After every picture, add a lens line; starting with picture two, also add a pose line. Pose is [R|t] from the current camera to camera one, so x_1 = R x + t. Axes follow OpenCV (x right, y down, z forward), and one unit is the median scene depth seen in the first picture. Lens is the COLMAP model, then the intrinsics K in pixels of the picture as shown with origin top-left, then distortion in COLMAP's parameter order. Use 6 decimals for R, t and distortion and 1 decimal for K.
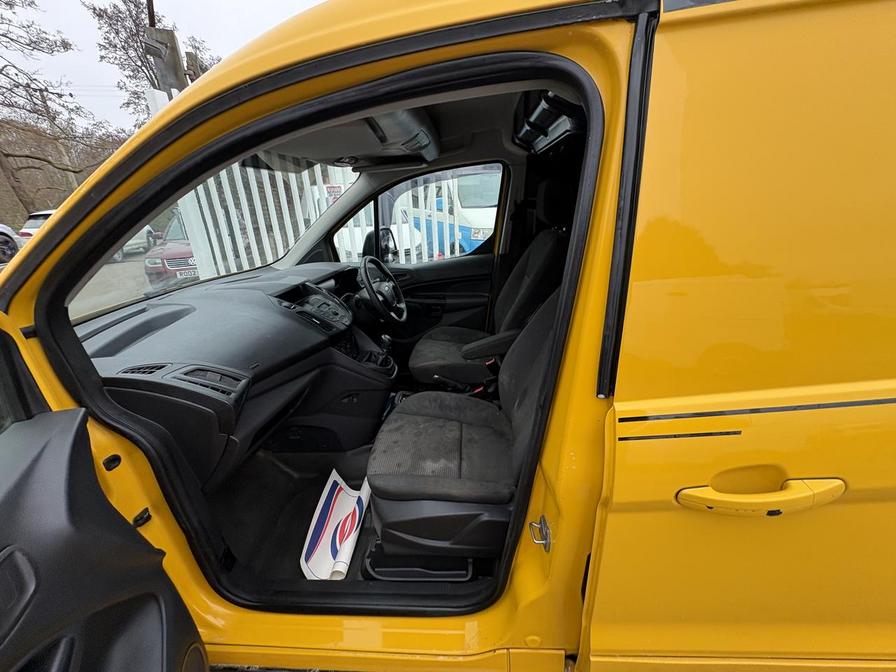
lens RADIAL K [[356.2, 0, 449.9], [0, 356.2, 341.7], [0, 0, 1]] dist [0.000589, 0.000902]
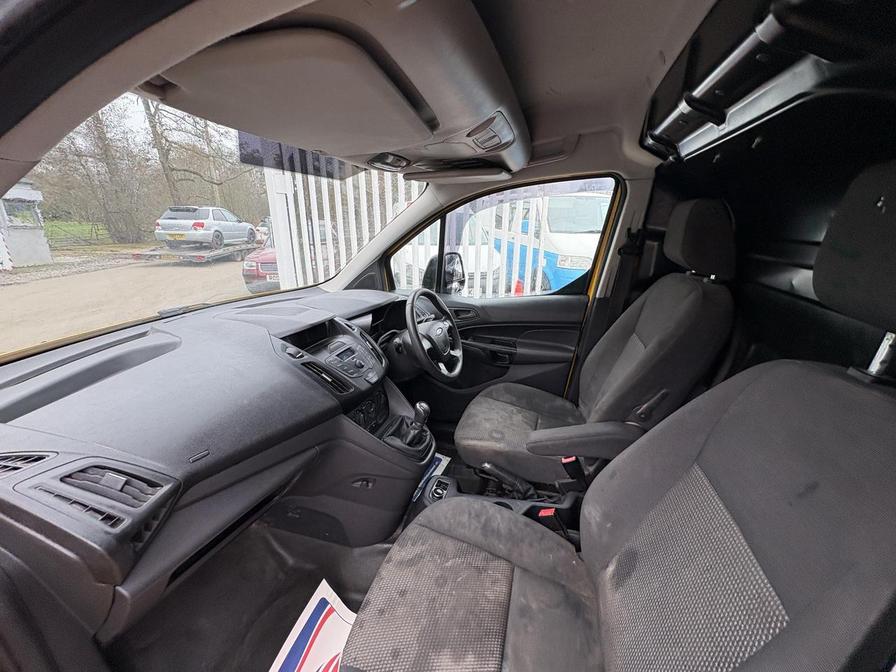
lens RADIAL K [[355.0, 0, 450.8], [0, 355.0, 336.2], [0, 0, 1]] dist [-0.000257, -0.000106]
pose [[0.972657, 0.114674, -0.201962, 0.003746], [-0.127036, 0.990672, -0.049304, -0.097796], [0.194424, 0.073612, 0.978152, 0.240346]]
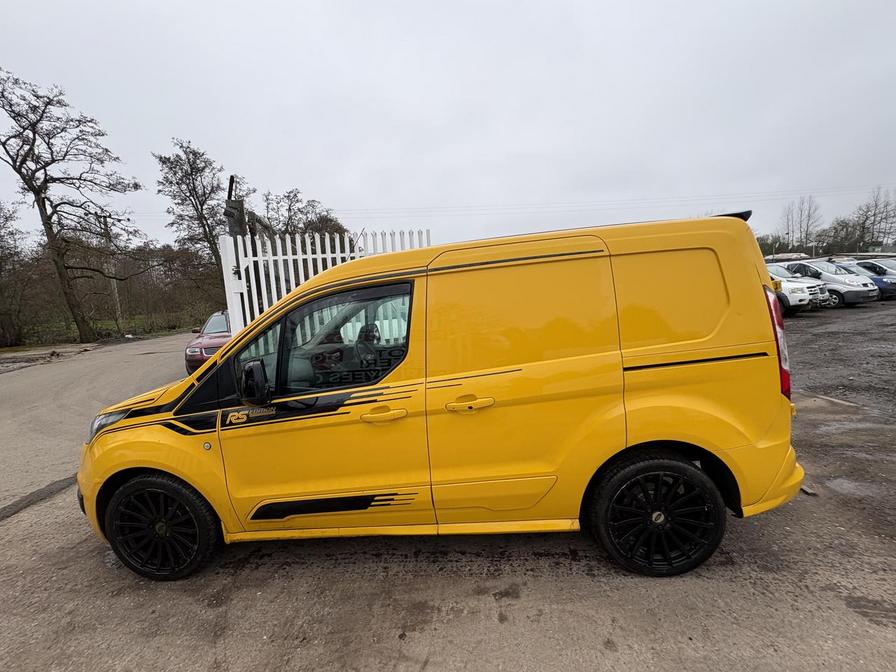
lens RADIAL K [[355.0, 0, 450.8], [0, 355.0, 336.2], [0, 0, 1]] dist [-0.000257, -0.000106]
pose [[0.999899, -0.014195, 0.001134, 0.193950], [0.014000, 0.965321, -0.260690, 0.181752], [0.002606, 0.260679, 0.965422, -0.604462]]
